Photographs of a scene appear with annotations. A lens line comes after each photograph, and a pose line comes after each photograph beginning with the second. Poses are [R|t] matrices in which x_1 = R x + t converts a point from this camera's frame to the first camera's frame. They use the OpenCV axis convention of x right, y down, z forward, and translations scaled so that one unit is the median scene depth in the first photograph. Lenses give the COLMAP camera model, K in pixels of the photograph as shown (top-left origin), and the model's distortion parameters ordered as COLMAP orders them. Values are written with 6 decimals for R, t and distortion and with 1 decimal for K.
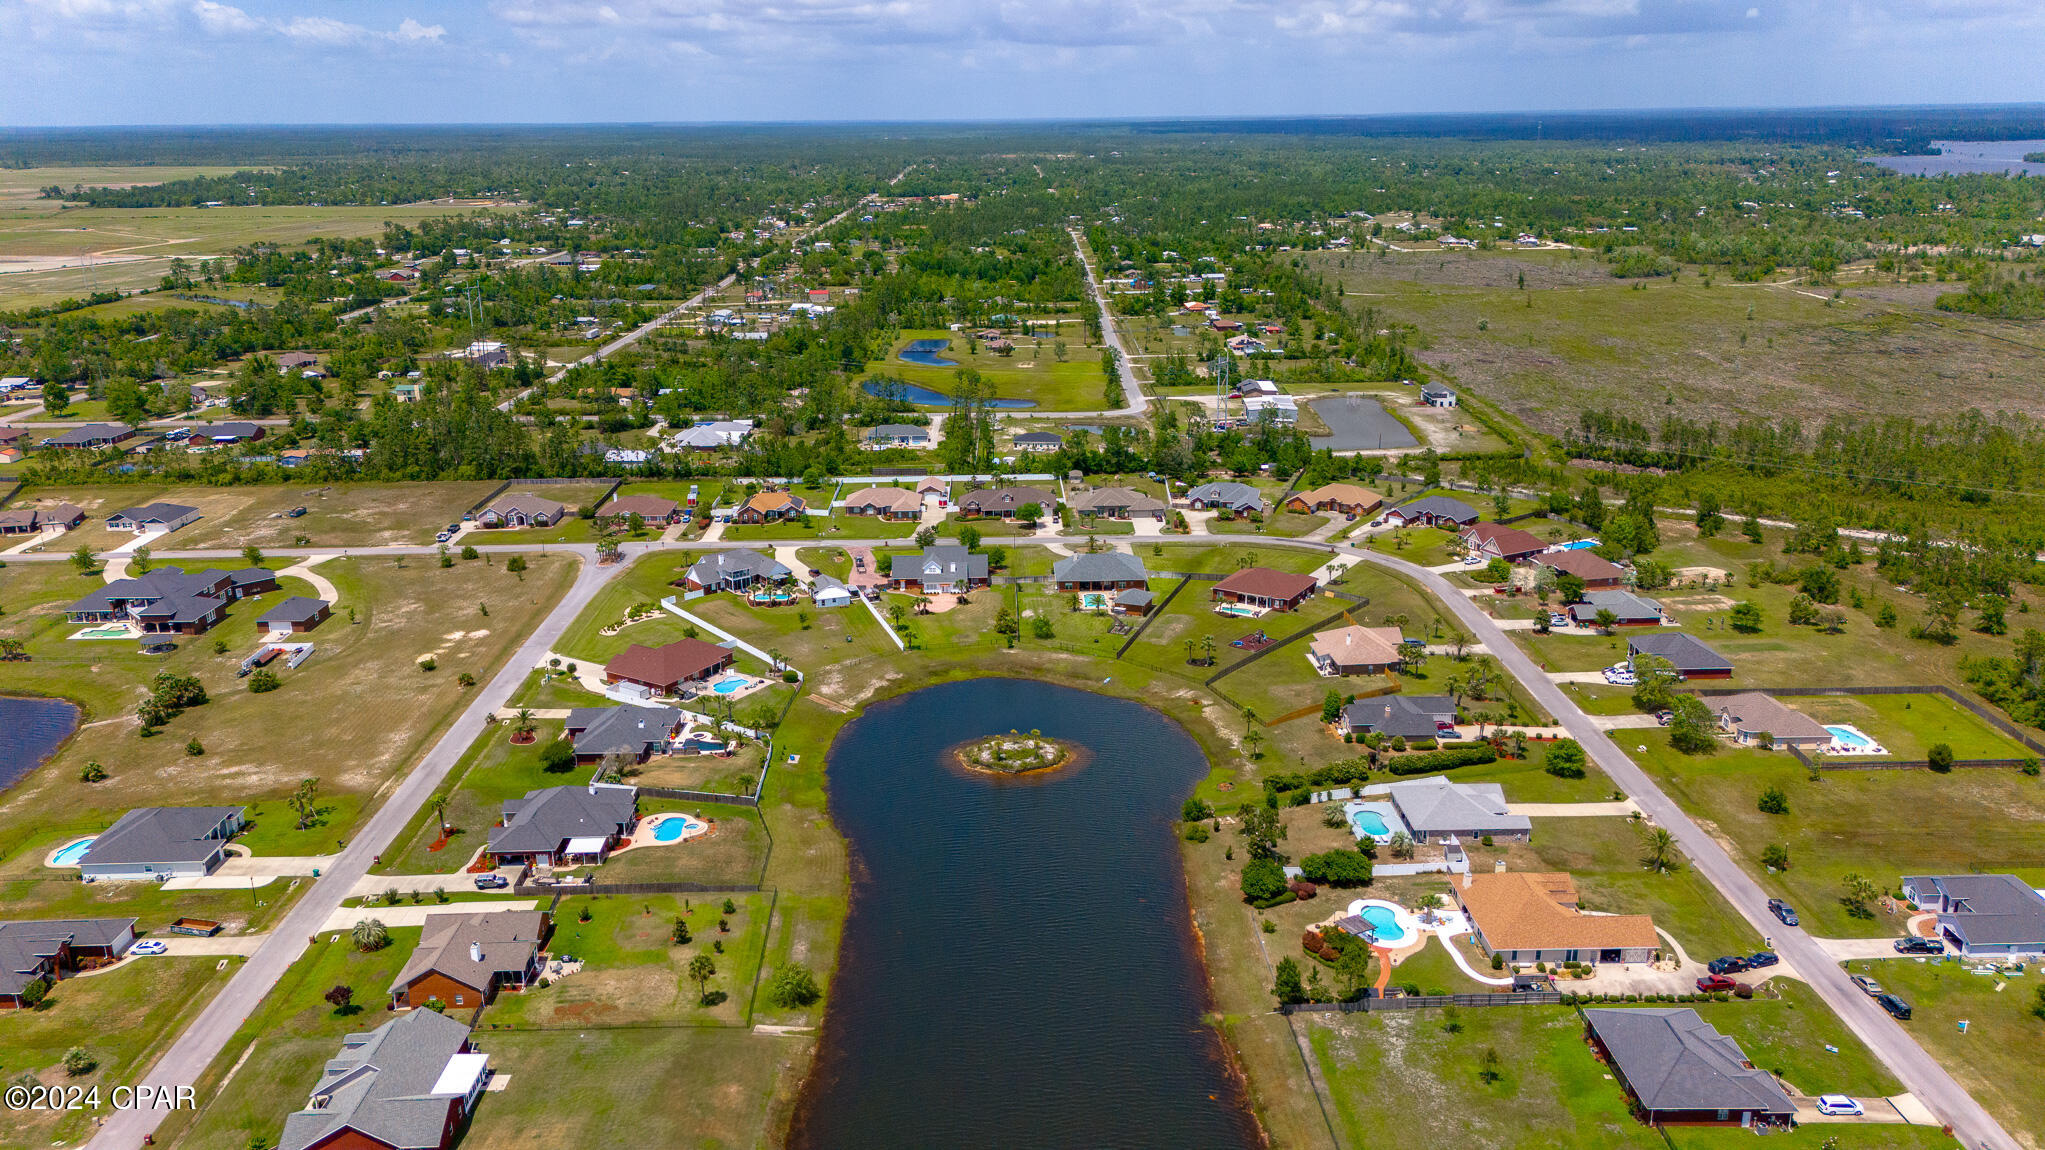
lens RADIAL K [[1501.1, 0, 1025.7], [0, 1501.1, 571.2], [0, 0, 1]] dist [0.086599, -0.098327]
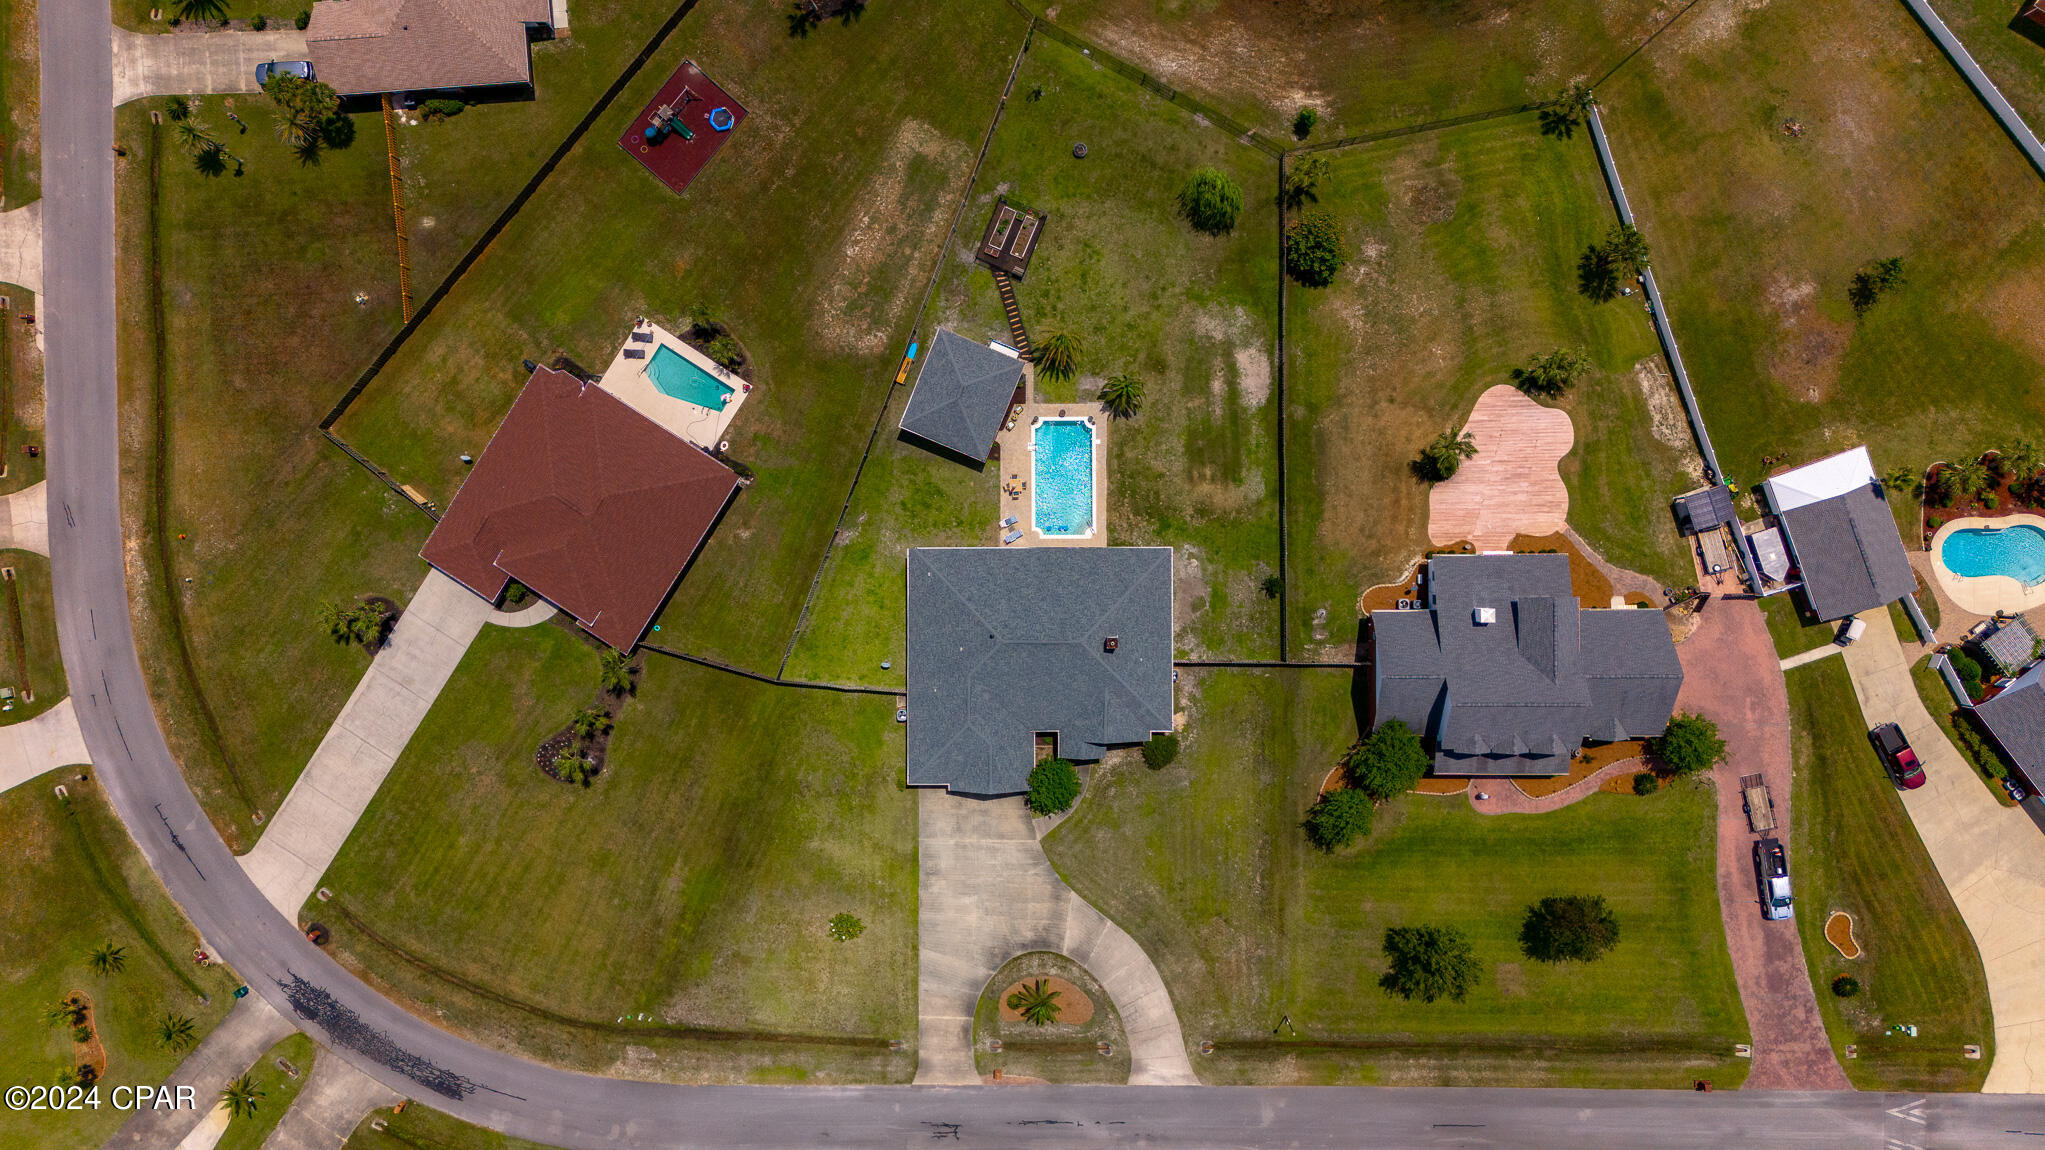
lens RADIAL K [[1501.1, 0, 1025.7], [0, 1501.1, 571.2], [0, 0, 1]] dist [0.086599, -0.098327]
pose [[-0.999061, -0.016095, 0.040228, 0.035802], [0.043188, -0.295277, 0.954435, -0.292904], [-0.003483, 0.955276, 0.295695, 0.807693]]
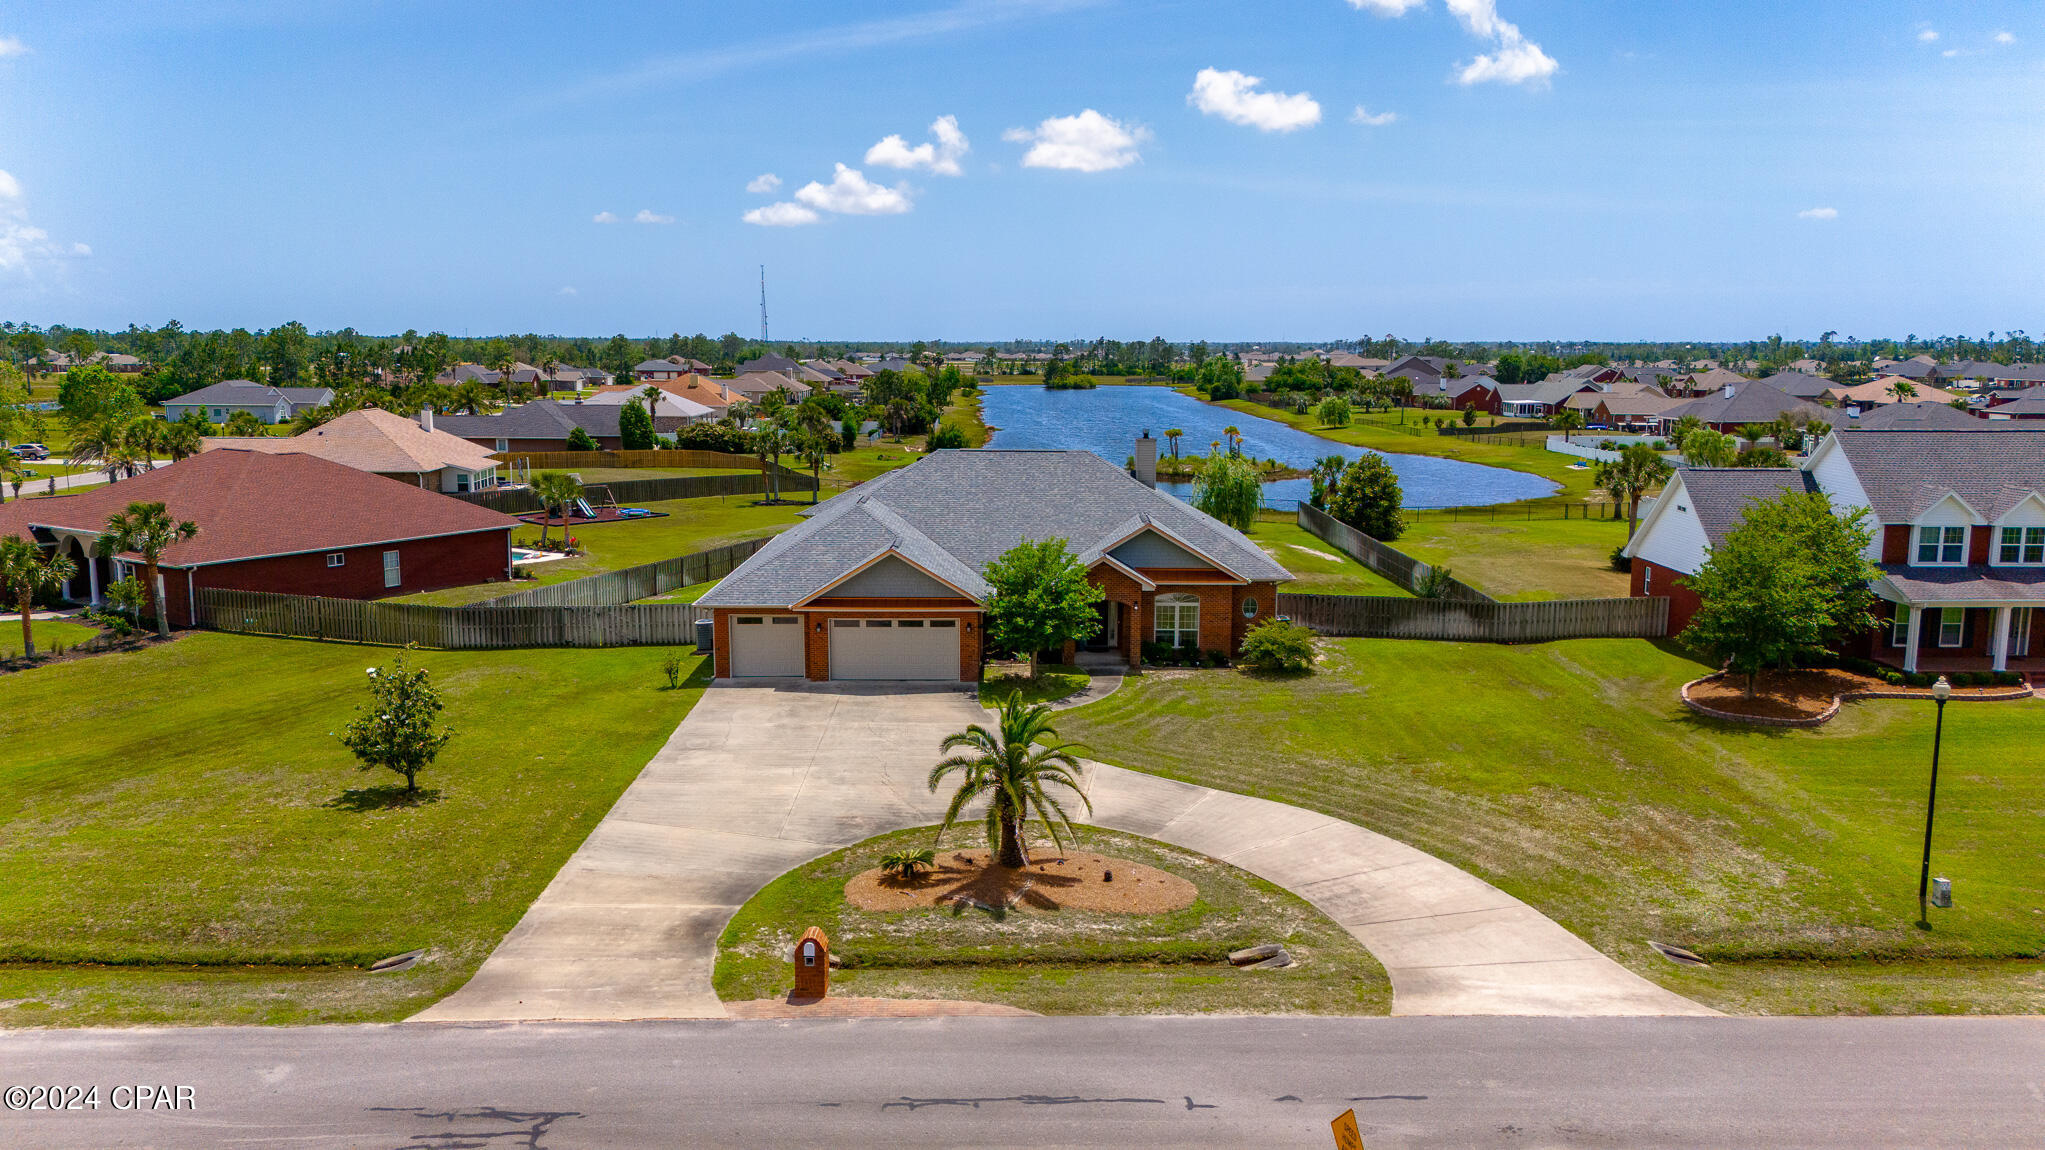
lens RADIAL K [[1506.3, 0, 1026.8], [0, 1506.3, 571.7], [0, 0, 1]] dist [0.060125, -0.053350]
pose [[-0.999936, 0.006439, 0.009270, 0.041664], [0.009781, 0.904212, 0.426971, -0.067103], [-0.005632, 0.427035, -0.904218, 1.061223]]
